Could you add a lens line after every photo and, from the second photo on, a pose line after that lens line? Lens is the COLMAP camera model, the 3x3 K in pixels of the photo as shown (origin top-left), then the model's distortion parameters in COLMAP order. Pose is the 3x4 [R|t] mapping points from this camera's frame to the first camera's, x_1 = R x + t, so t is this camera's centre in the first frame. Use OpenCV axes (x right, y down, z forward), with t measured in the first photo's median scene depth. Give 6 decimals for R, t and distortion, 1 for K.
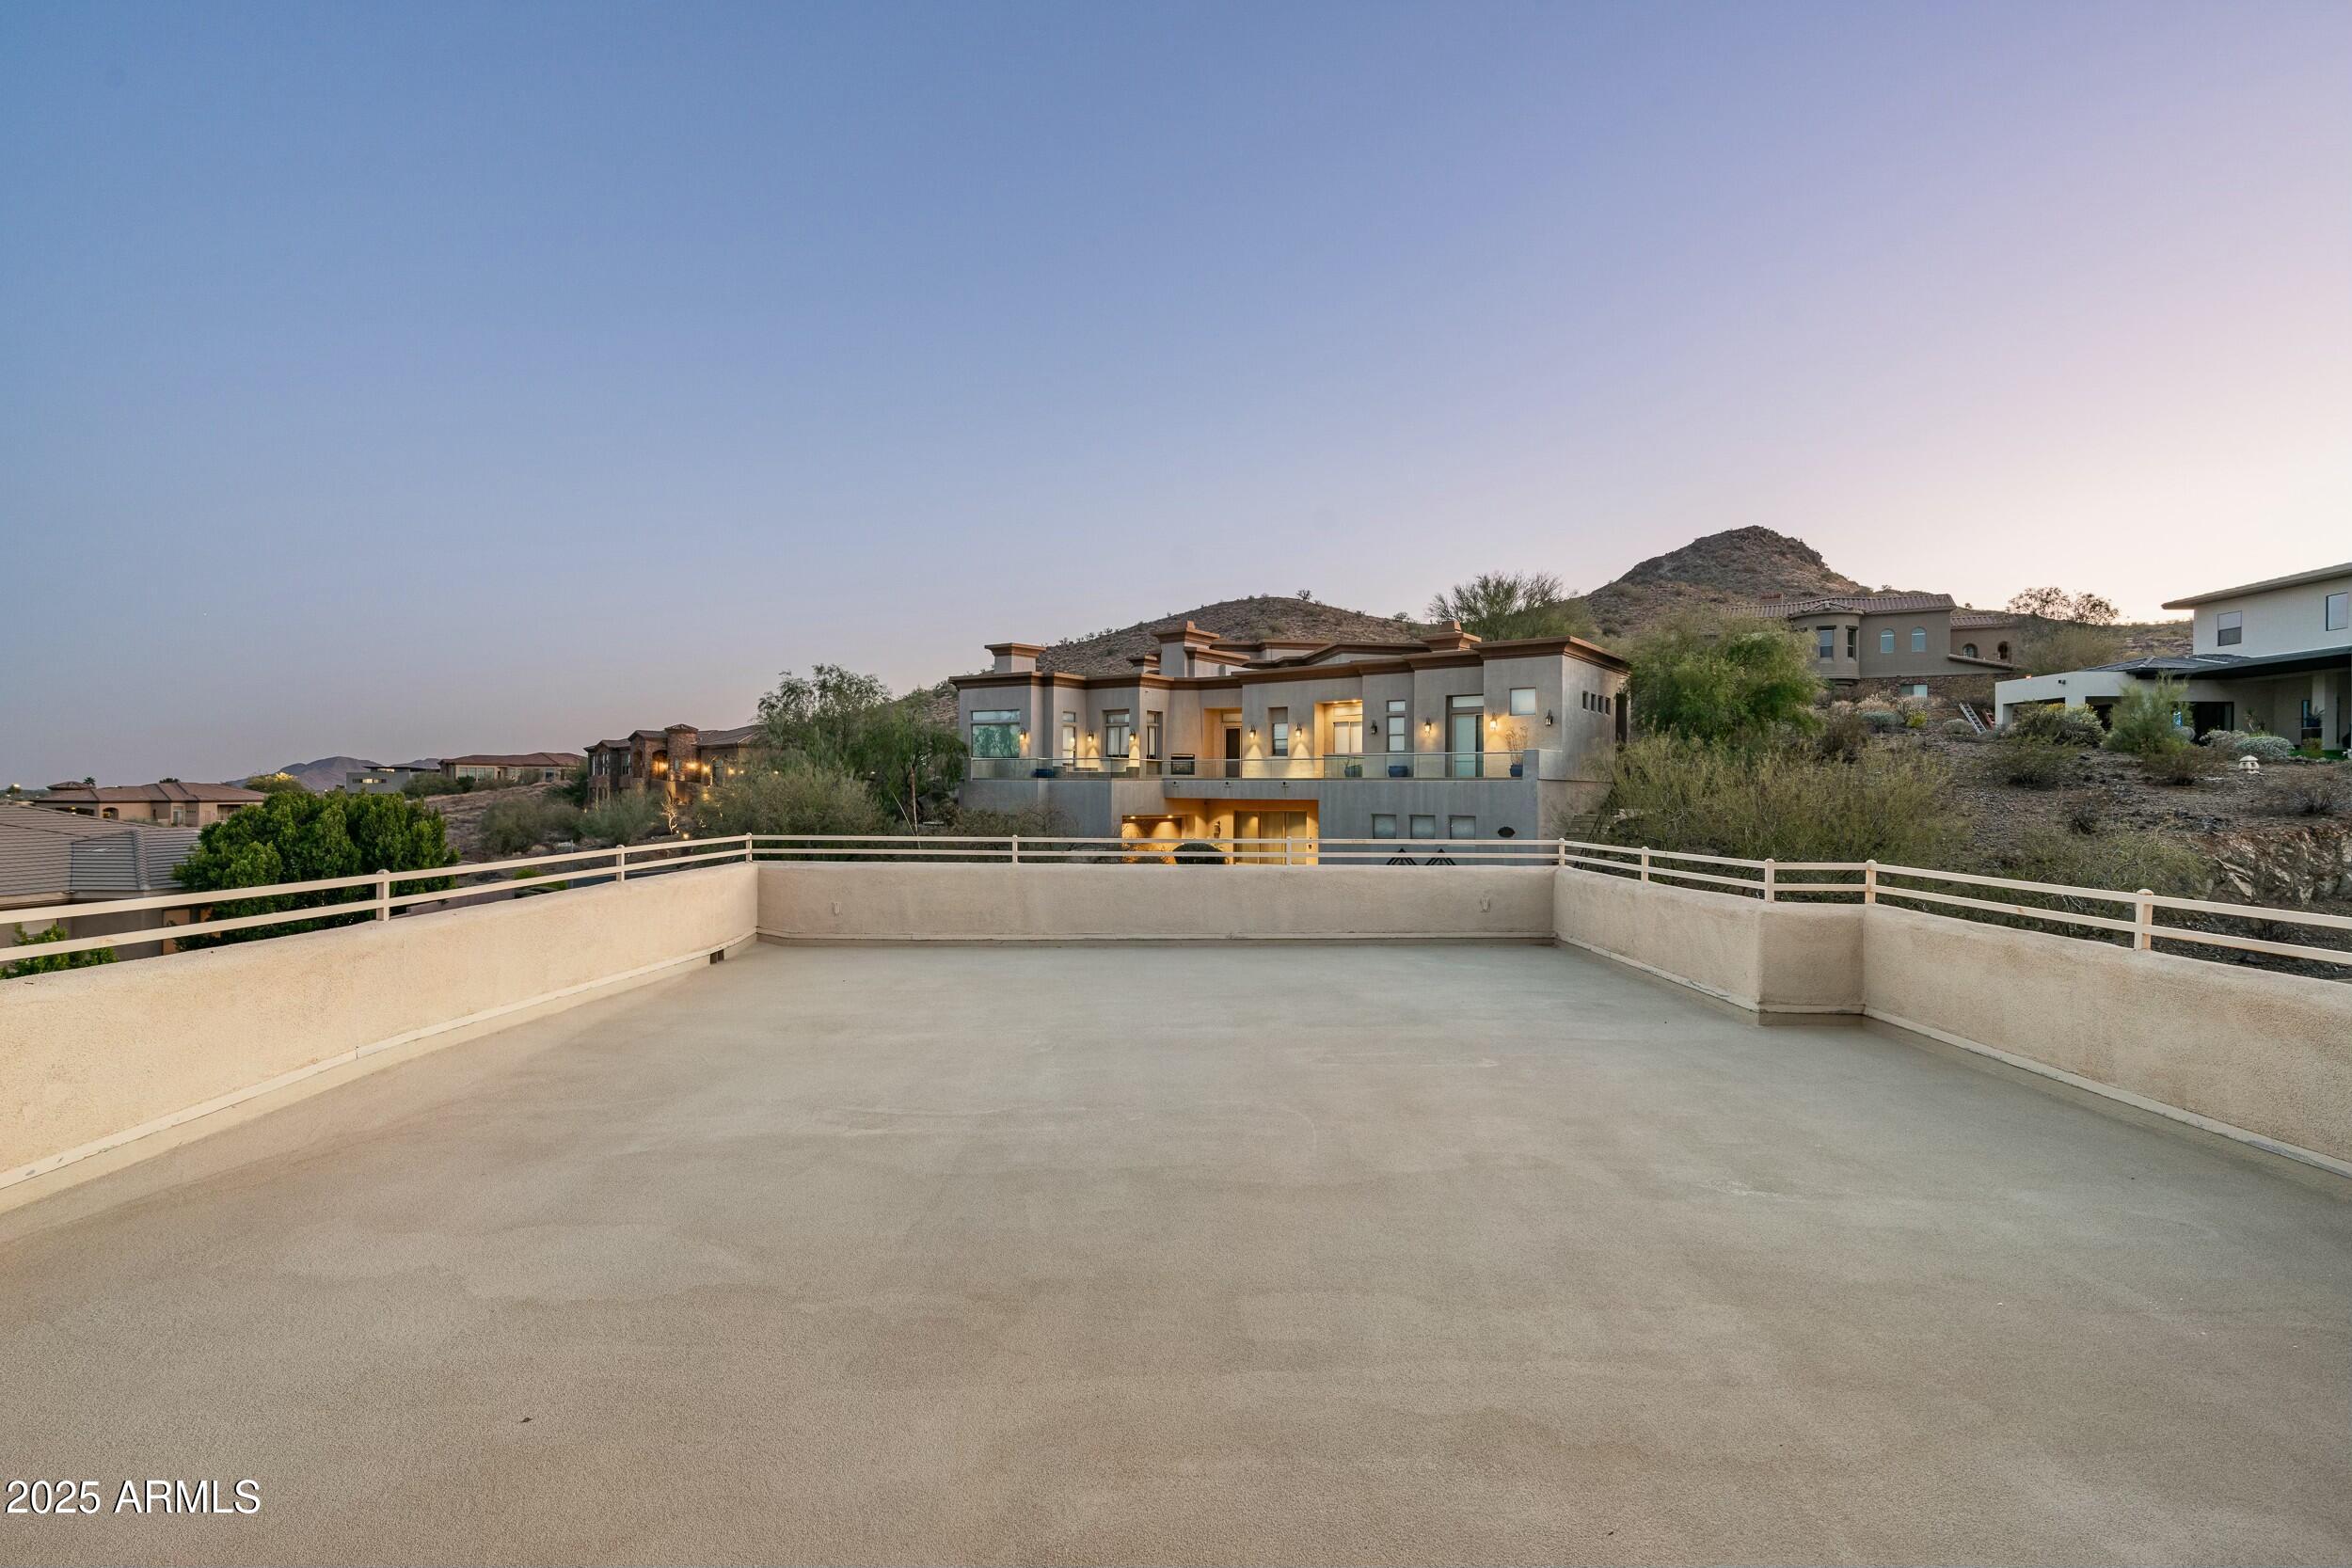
lens RADIAL K [[1162.8, 0, 1176.0], [0, 1162.8, 784.0], [0, 0, 1]] dist [-0.002794, -0.000141]
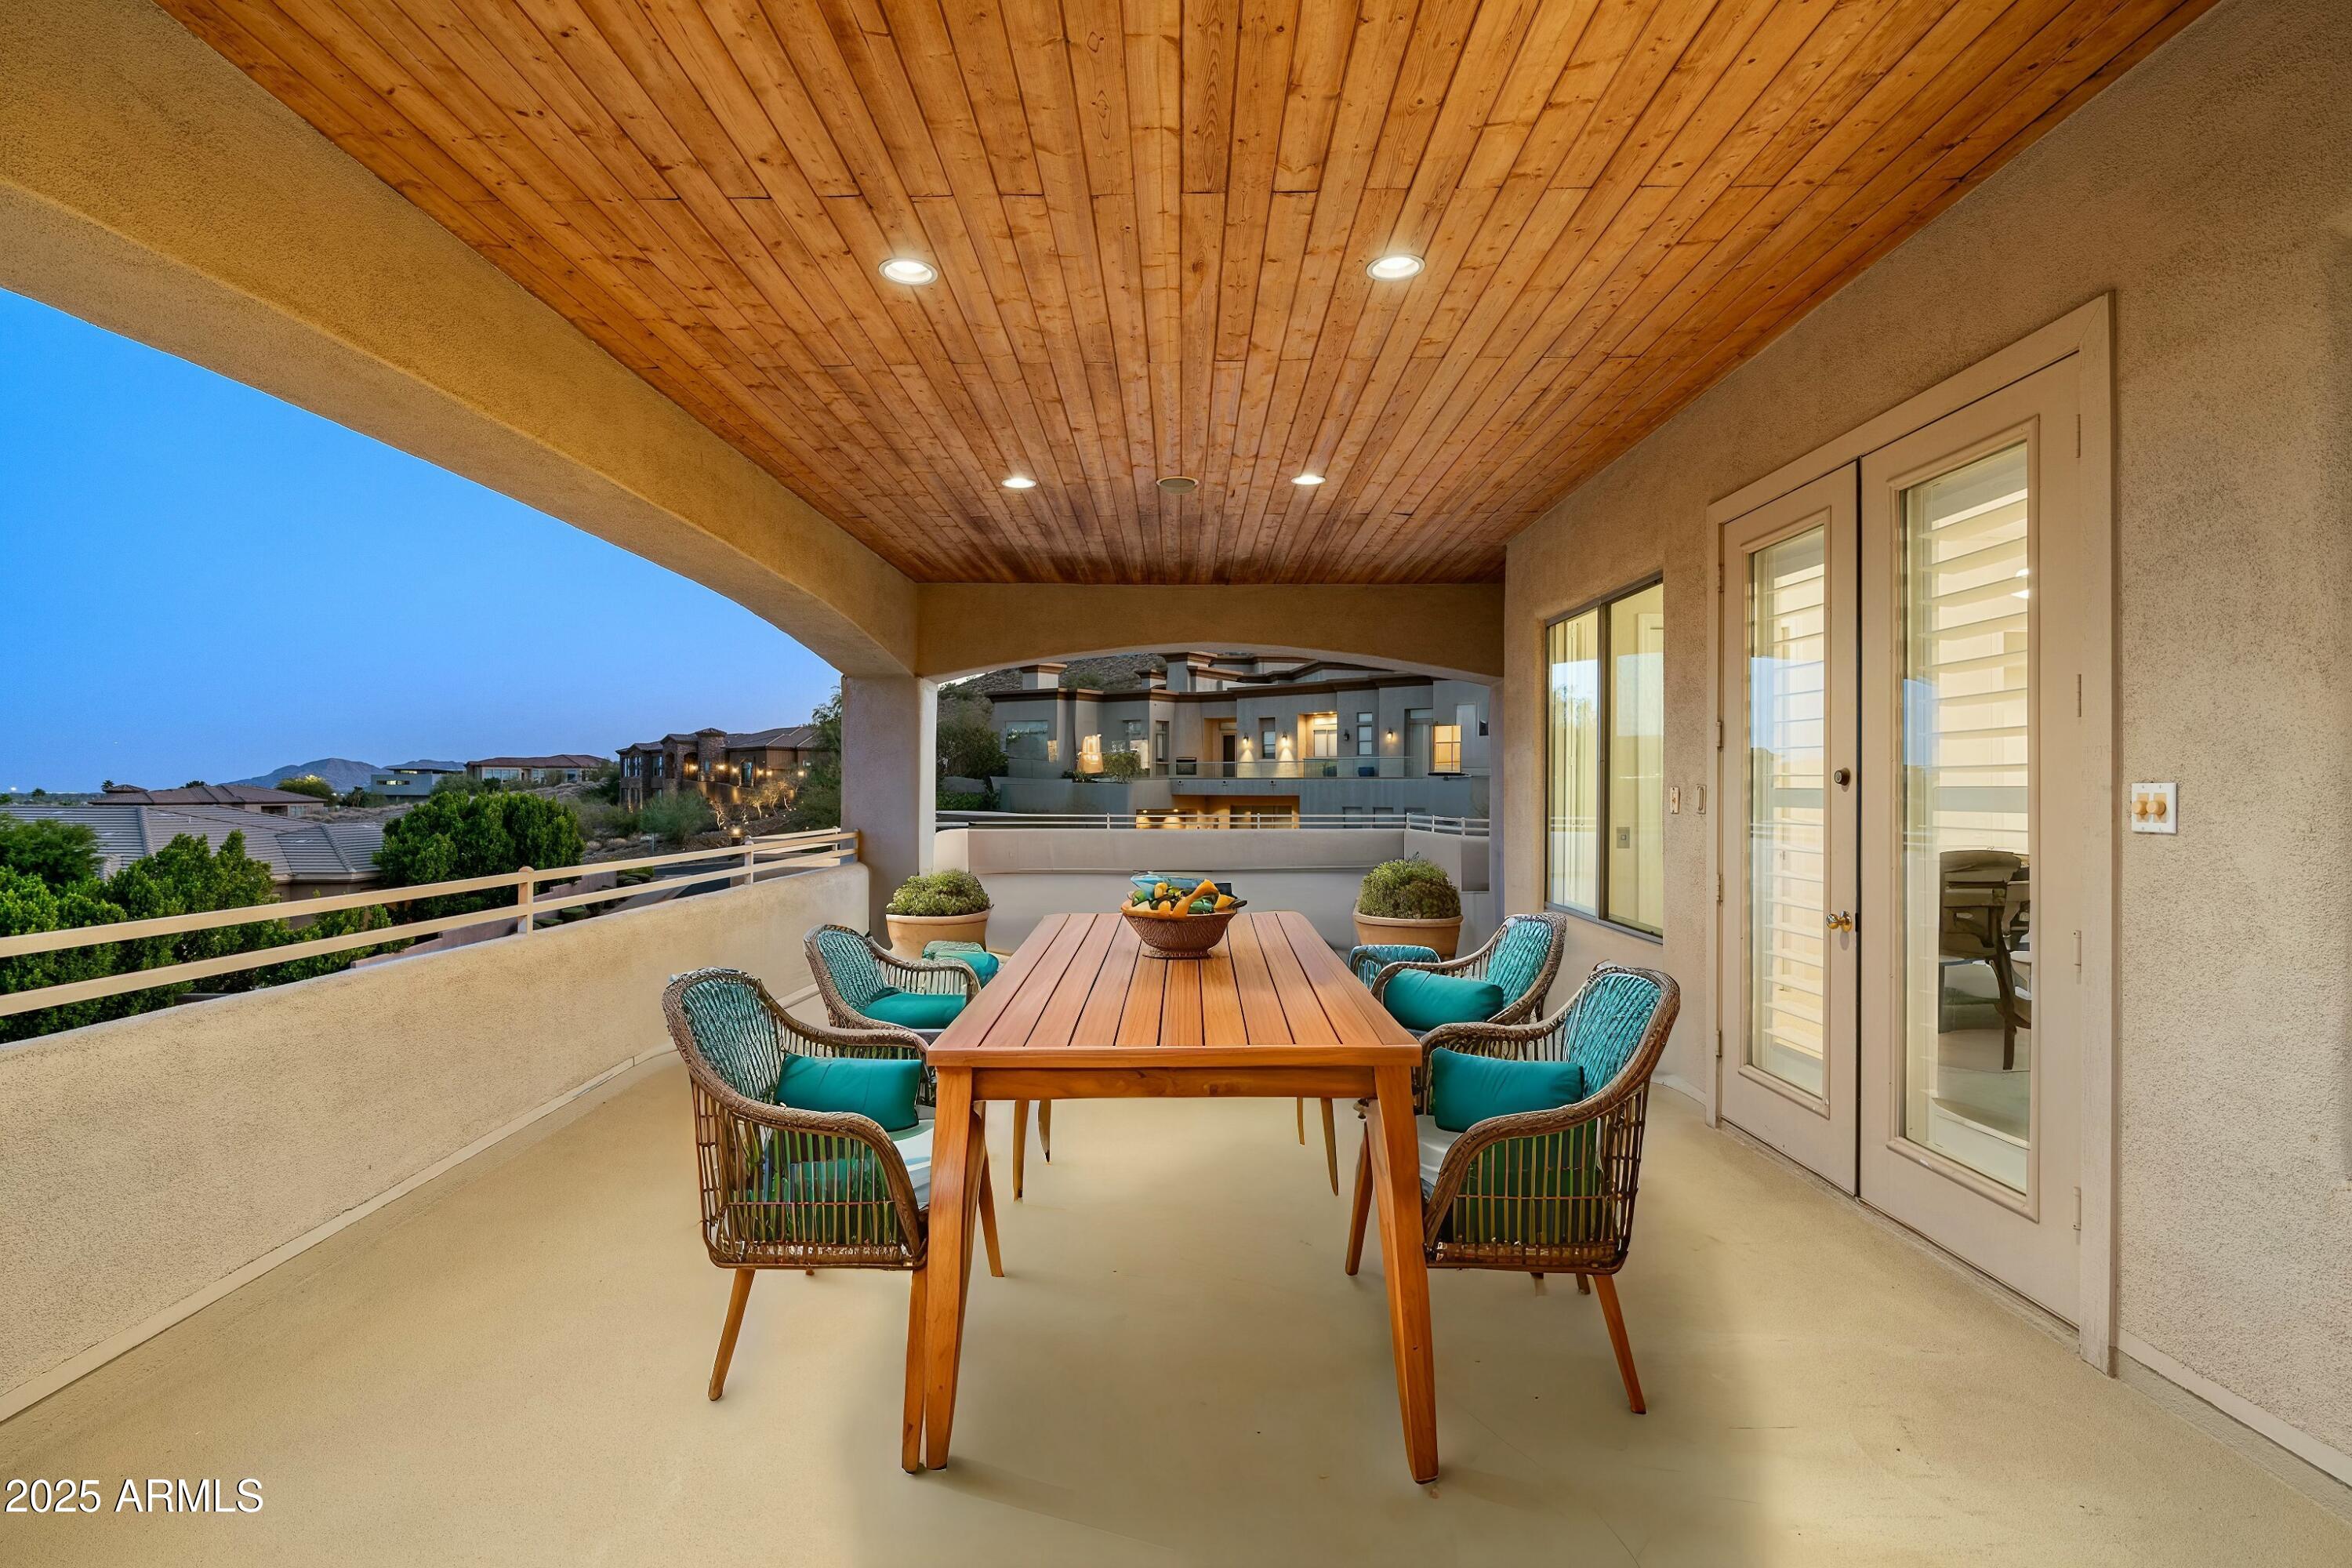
lens RADIAL K [[1168.5, 0, 1176.0], [0, 1168.5, 784.0], [0, 0, 1]] dist [-0.000768, 0.000159]
pose [[0.999986, -0.004676, 0.002563, -0.007741], [0.004671, 0.999987, 0.001800, -0.000931], [-0.002571, -0.001788, 0.999995, -0.177546]]
